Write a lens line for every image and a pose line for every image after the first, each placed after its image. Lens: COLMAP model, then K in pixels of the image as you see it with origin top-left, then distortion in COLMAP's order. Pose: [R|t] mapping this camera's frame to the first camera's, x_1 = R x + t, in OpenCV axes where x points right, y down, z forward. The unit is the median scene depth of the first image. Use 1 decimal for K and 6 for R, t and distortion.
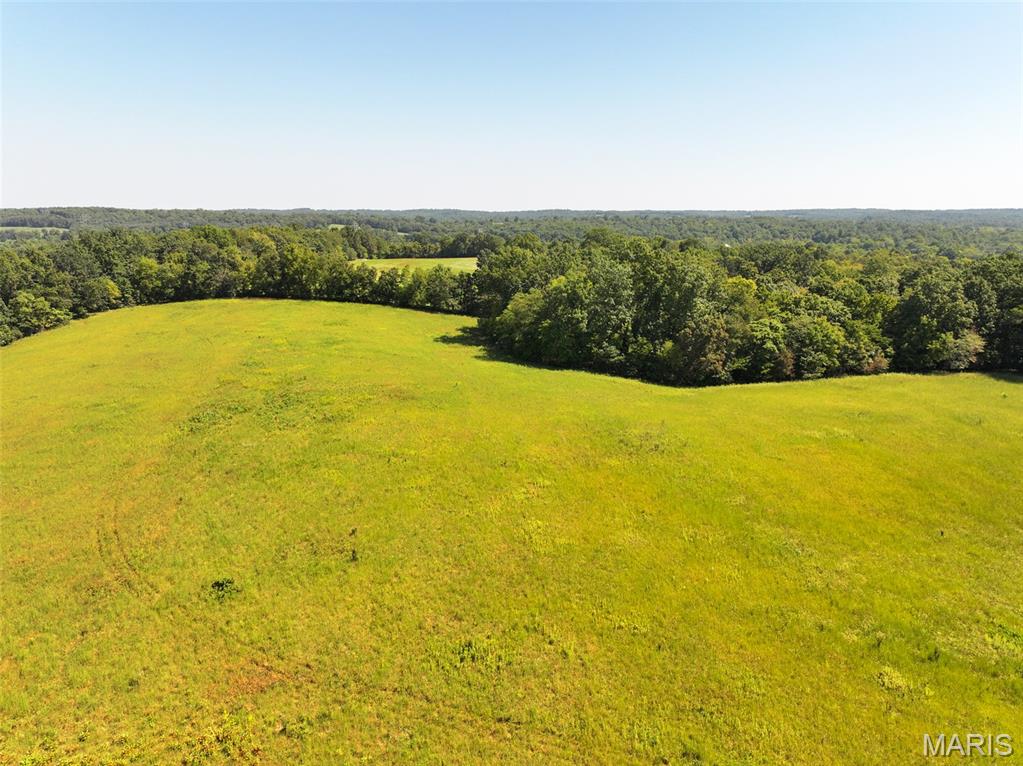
lens RADIAL K [[729.7, 0, 512.1], [0, 729.7, 381.3], [0, 0, 1]] dist [0.018130, 0.006555]
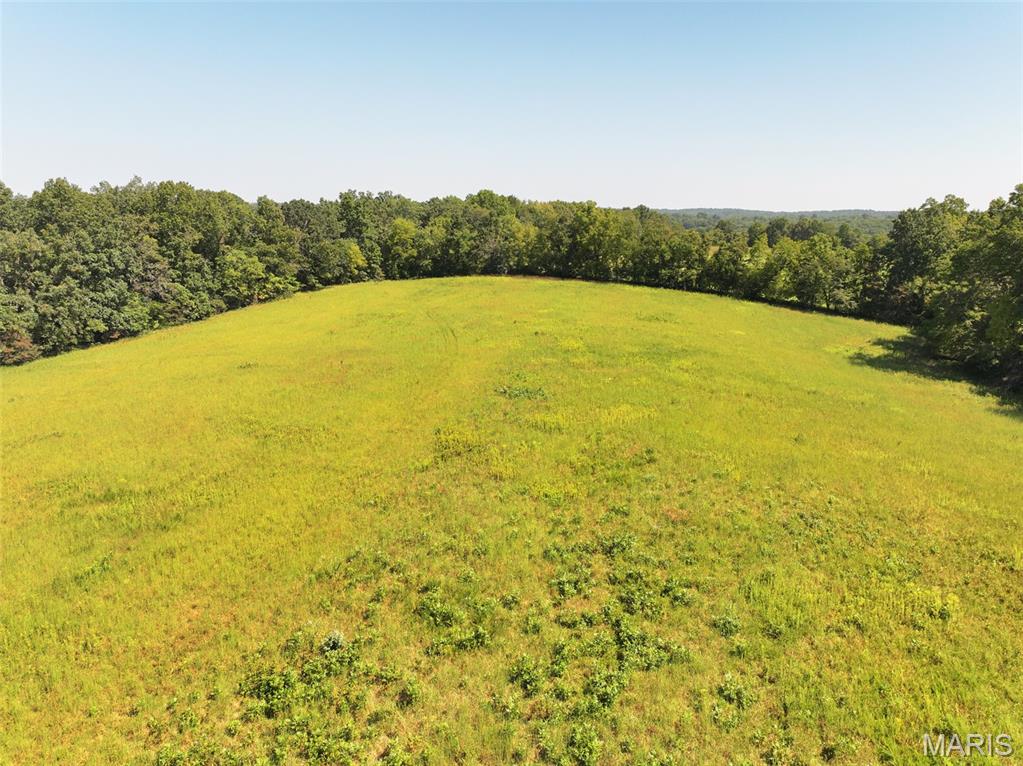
lens RADIAL K [[729.7, 0, 514.3], [0, 729.7, 381.9], [0, 0, 1]] dist [0.018130, 0.006555]
pose [[0.936679, 0.091899, -0.337917, -0.122091], [-0.092151, 0.995627, 0.015333, -0.021911], [0.337848, 0.016777, 0.941051, 0.338871]]
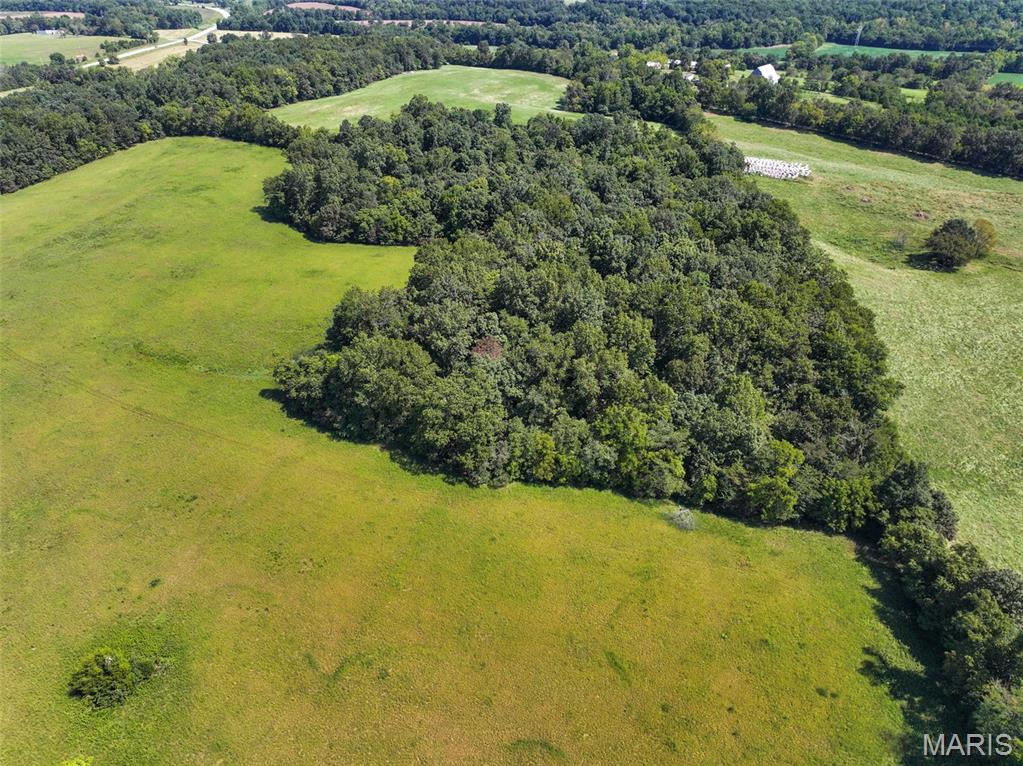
lens RADIAL K [[729.7, 0, 516.1], [0, 729.7, 384.3], [0, 0, 1]] dist [0.018130, 0.006555]
pose [[0.943843, 0.176973, -0.278999, 0.808098], [-0.078831, 0.940681, 0.330007, -0.191830], [0.320851, -0.289481, 0.901807, -0.409442]]
